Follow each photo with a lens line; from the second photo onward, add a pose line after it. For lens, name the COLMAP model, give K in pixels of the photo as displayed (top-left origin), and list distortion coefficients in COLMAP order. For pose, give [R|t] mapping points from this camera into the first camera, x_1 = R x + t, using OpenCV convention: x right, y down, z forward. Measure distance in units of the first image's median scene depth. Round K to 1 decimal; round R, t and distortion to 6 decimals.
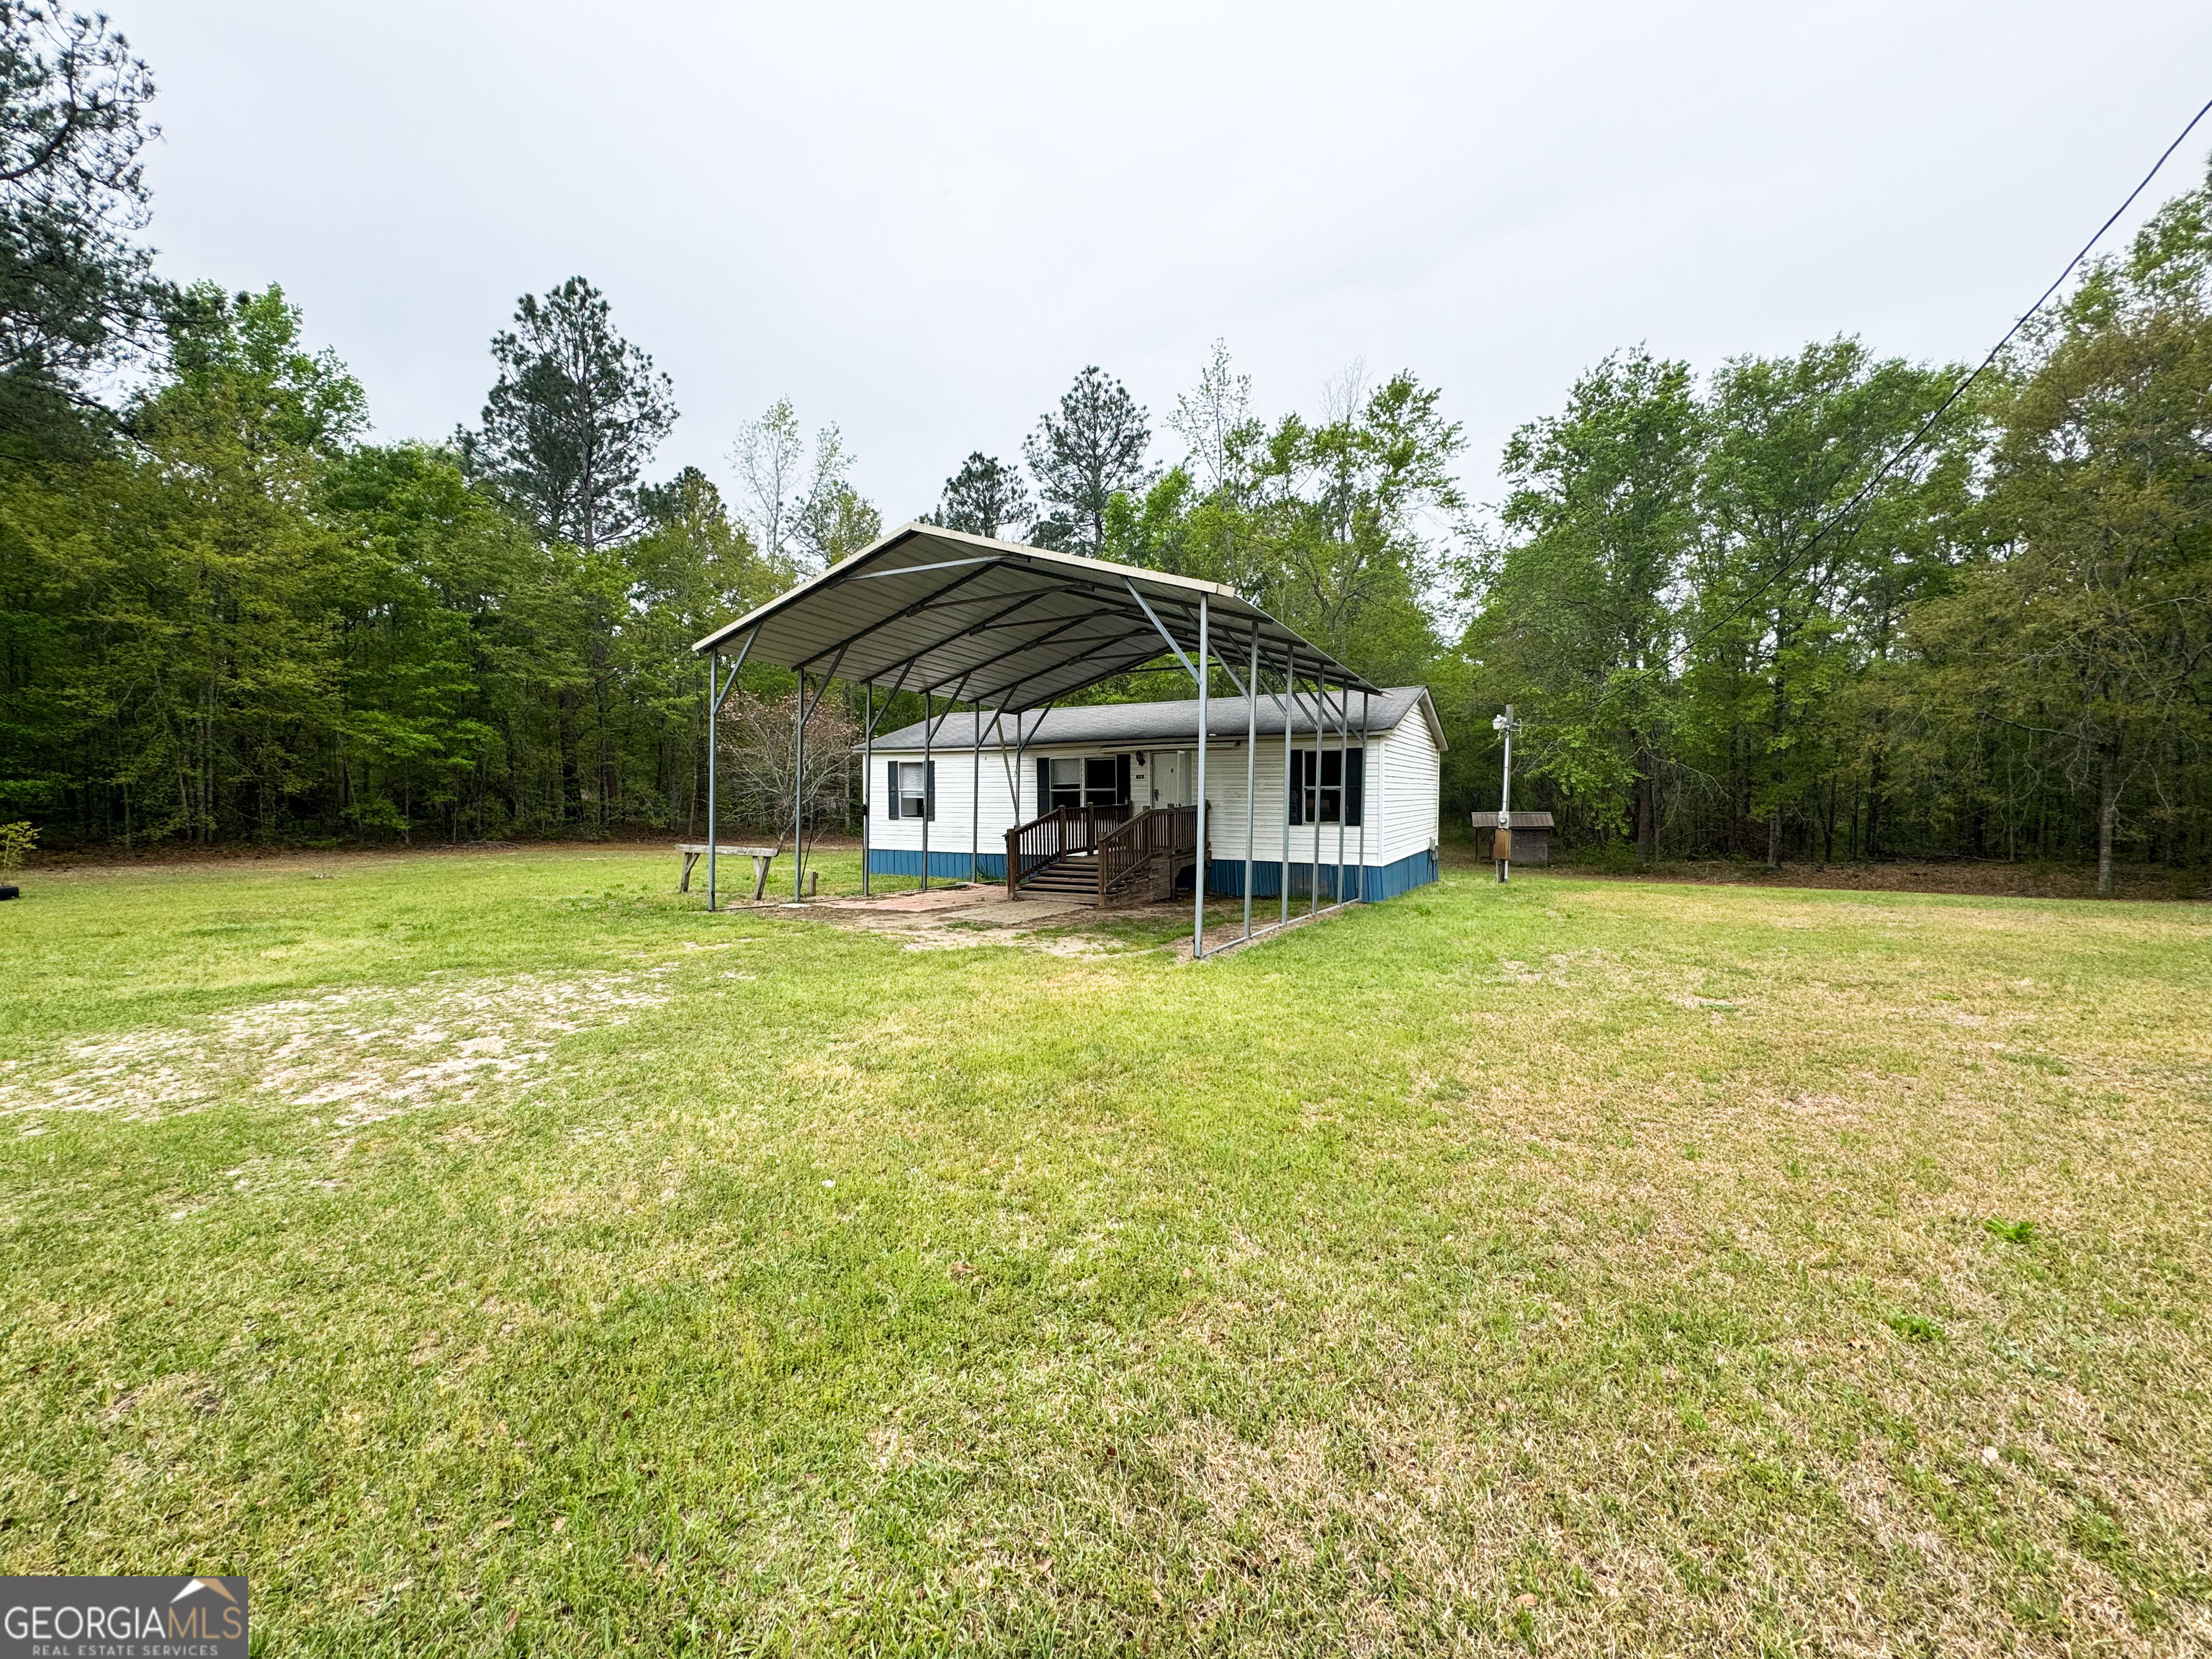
lens RADIAL K [[885.2, 0, 1121.6], [0, 885.2, 844.1], [0, 0, 1]] dist [-0.002023, 0.000473]
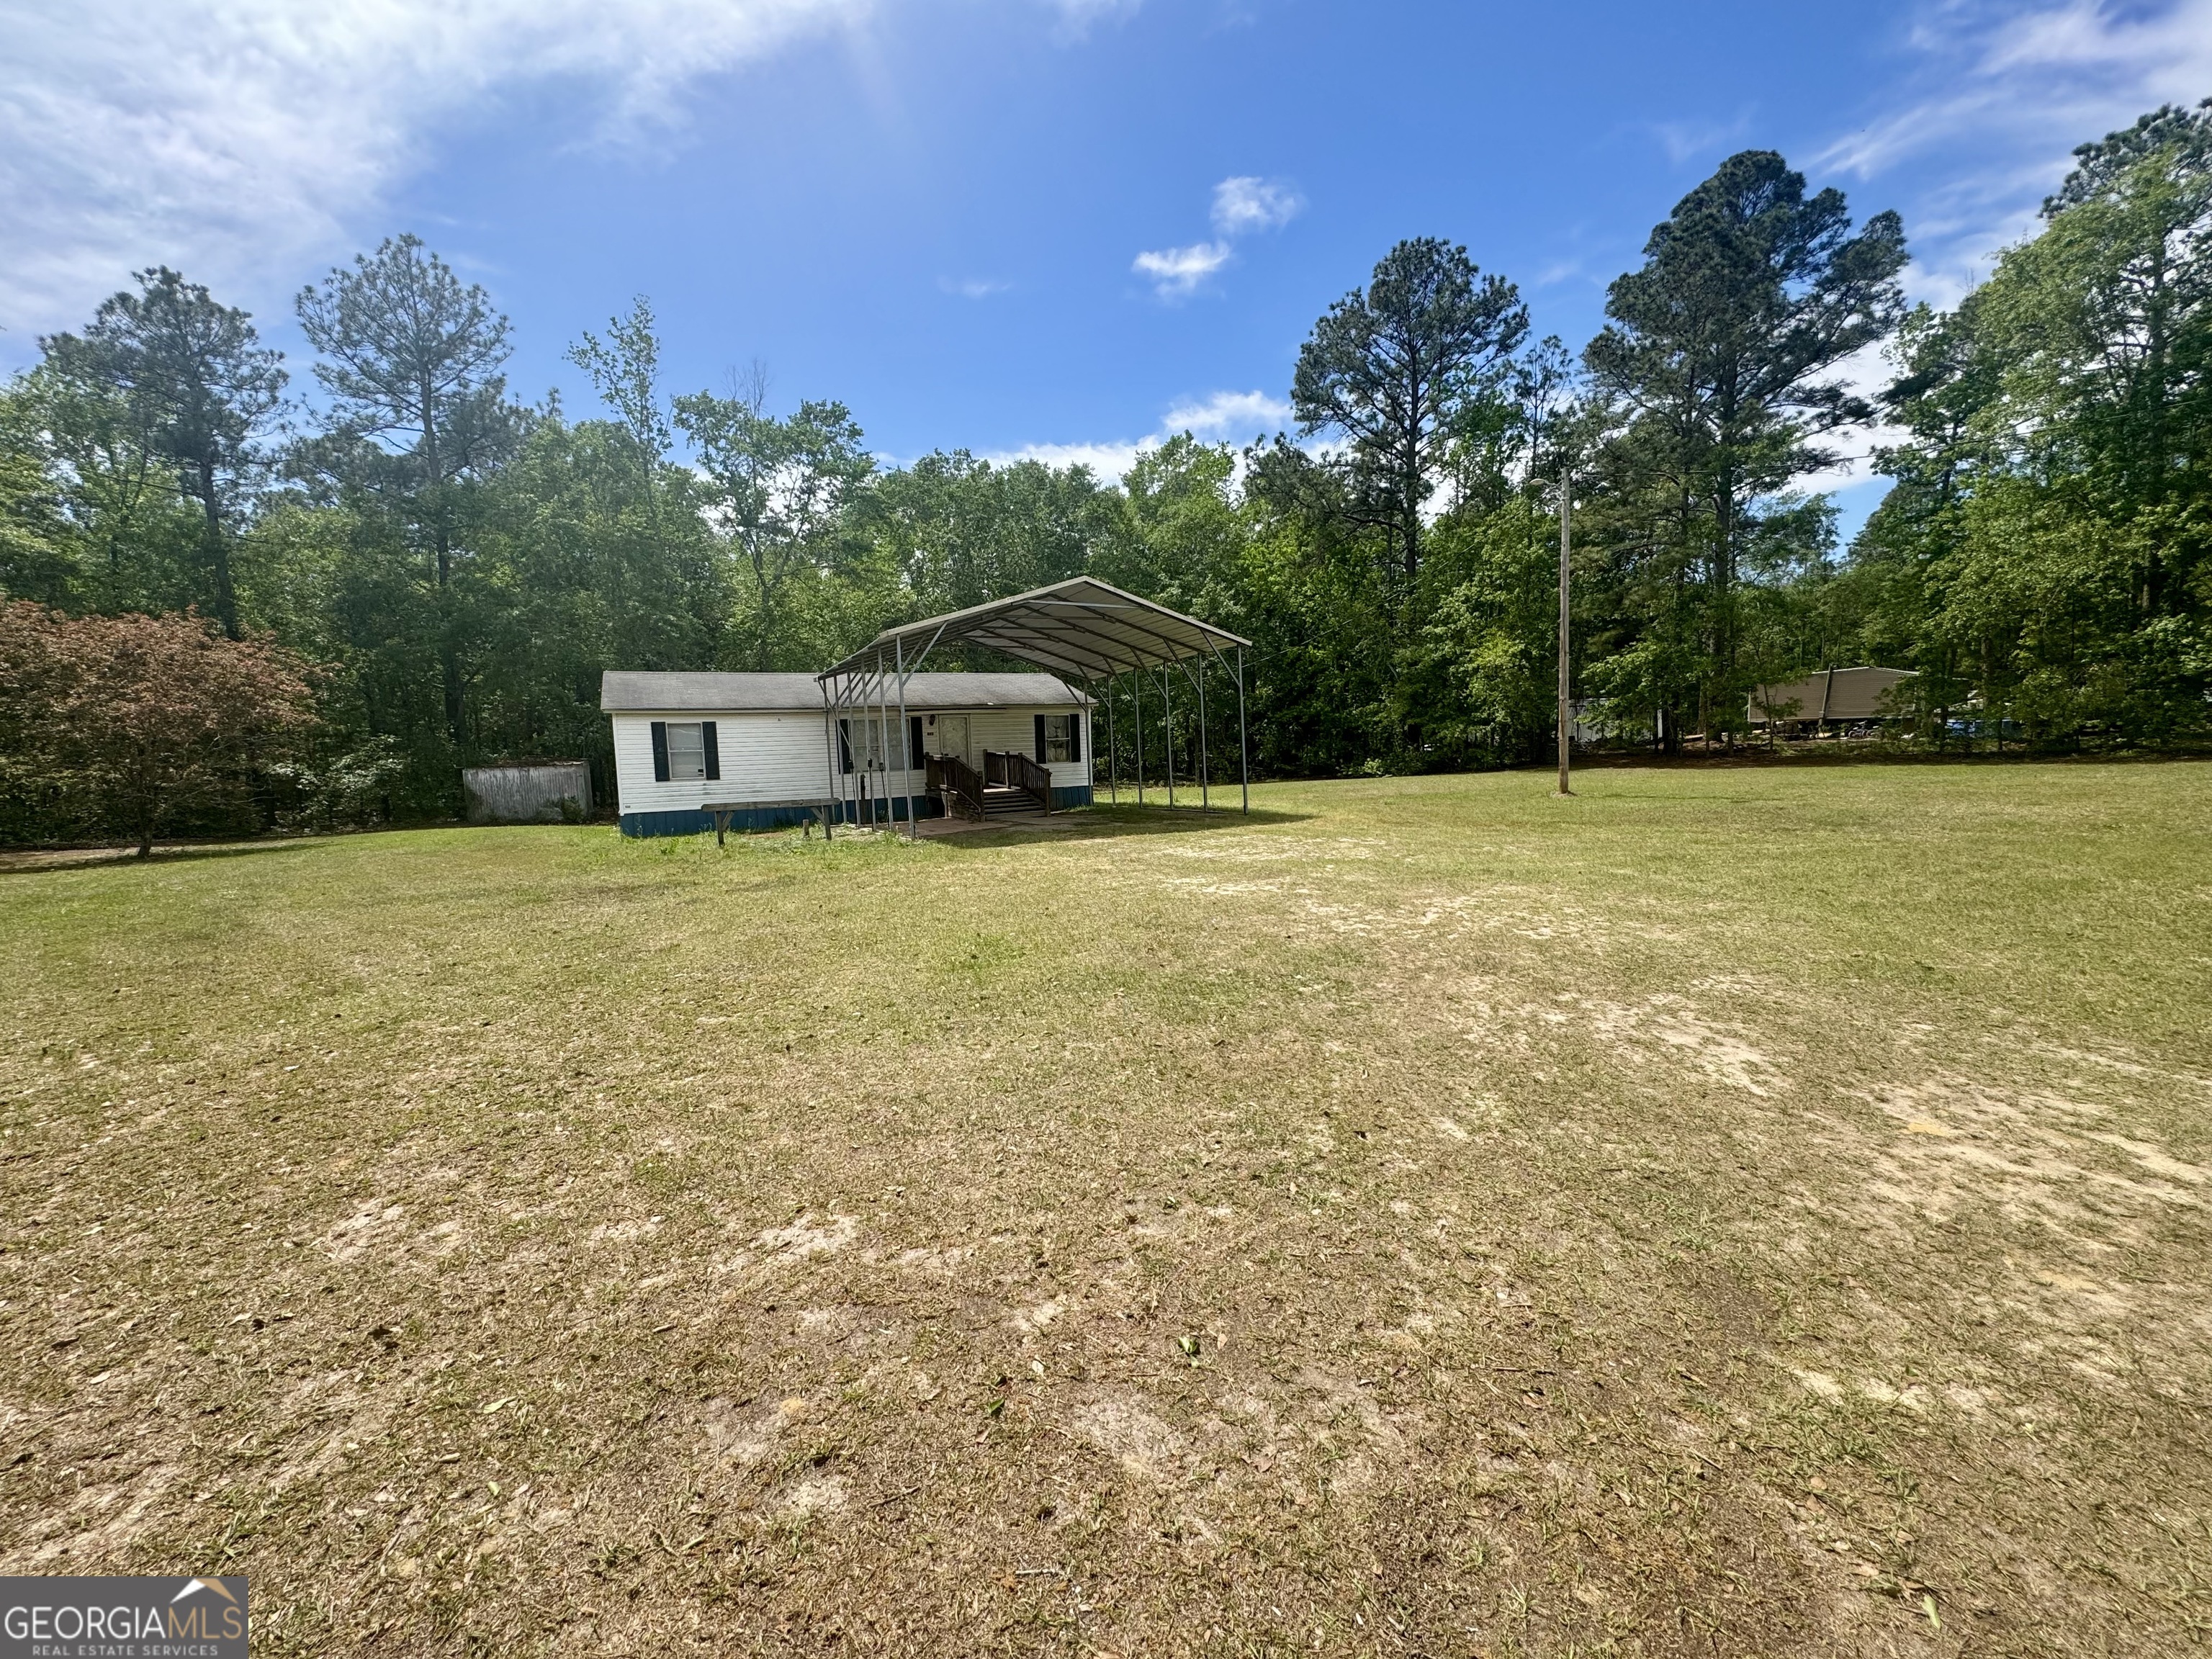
lens RADIAL K [[885.2, 0, 1092.4], [0, 885.2, 831.7], [0, 0, 1]] dist [-0.002023, 0.000473]
pose [[0.569569, -0.106475, 0.815018, -0.491973], [0.067390, 0.994285, 0.082800, -0.012991], [-0.819176, 0.007763, 0.573489, 0.019553]]
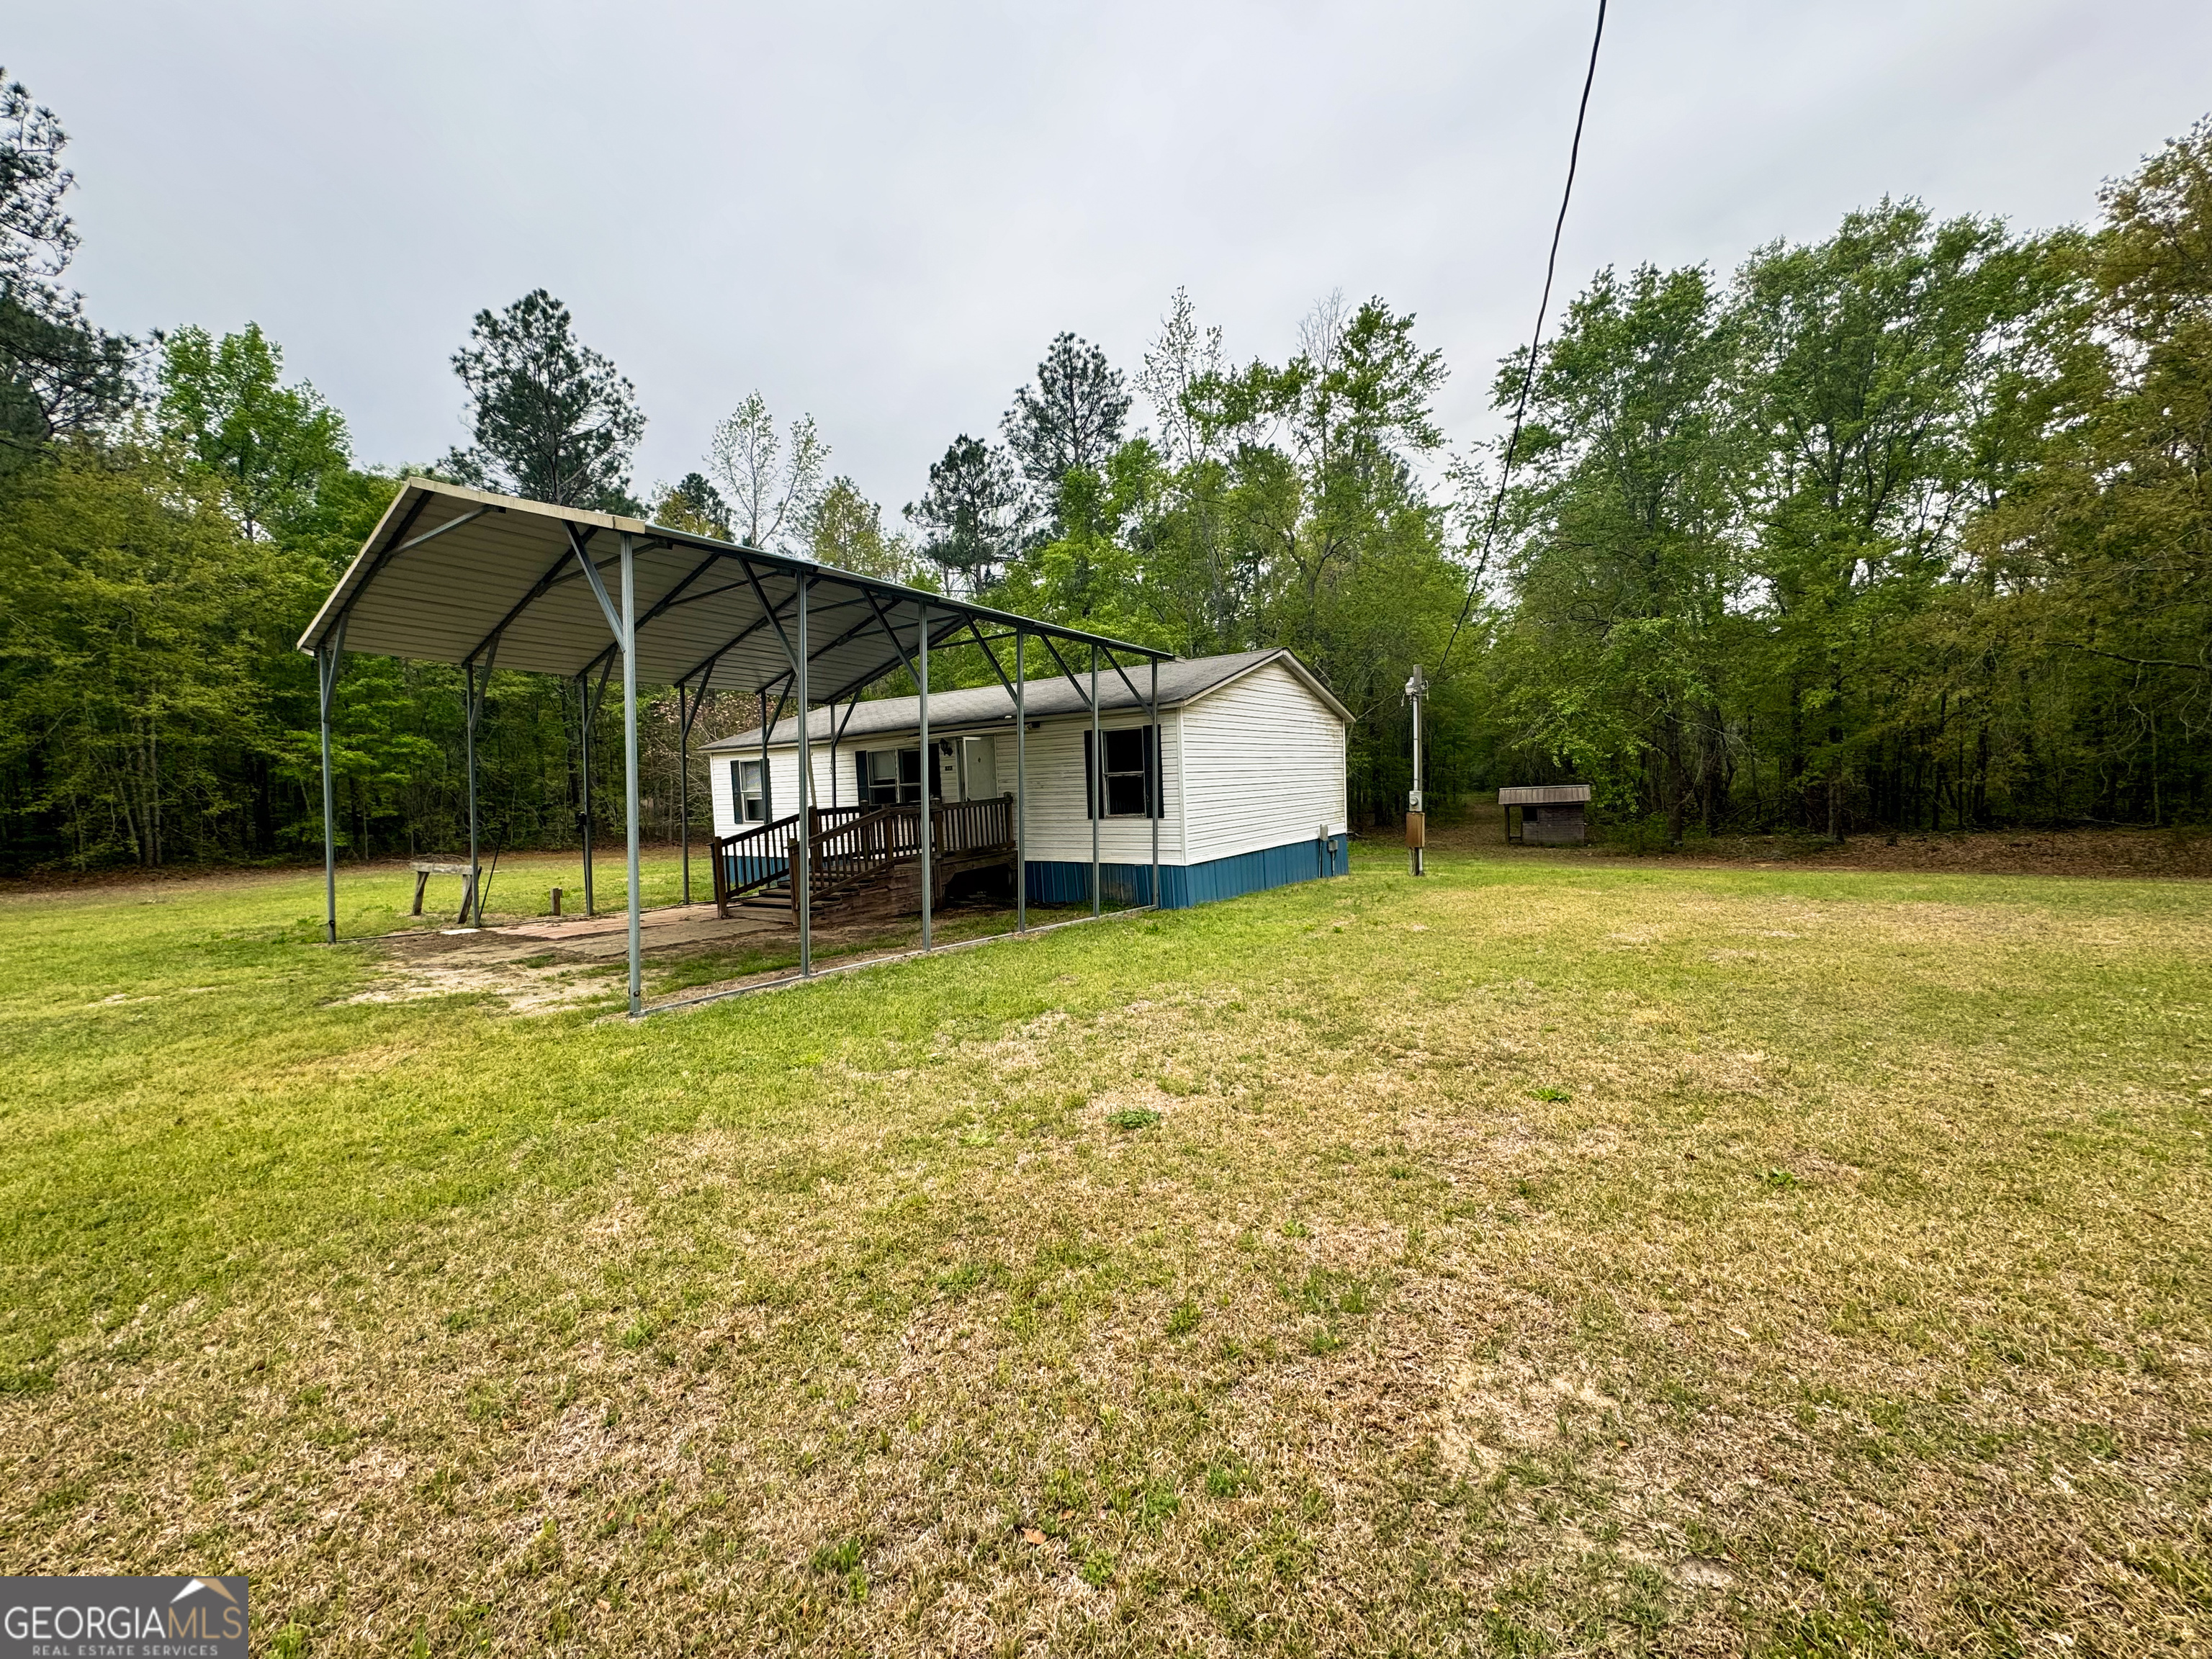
lens RADIAL K [[885.2, 0, 1113.7], [0, 885.2, 840.1], [0, 0, 1]] dist [-0.002023, 0.000473]
pose [[0.992661, -0.028855, -0.117439, 0.149151], [0.030133, 0.999504, 0.009118, -0.004088], [0.117118, -0.012589, 0.993038, 0.074331]]
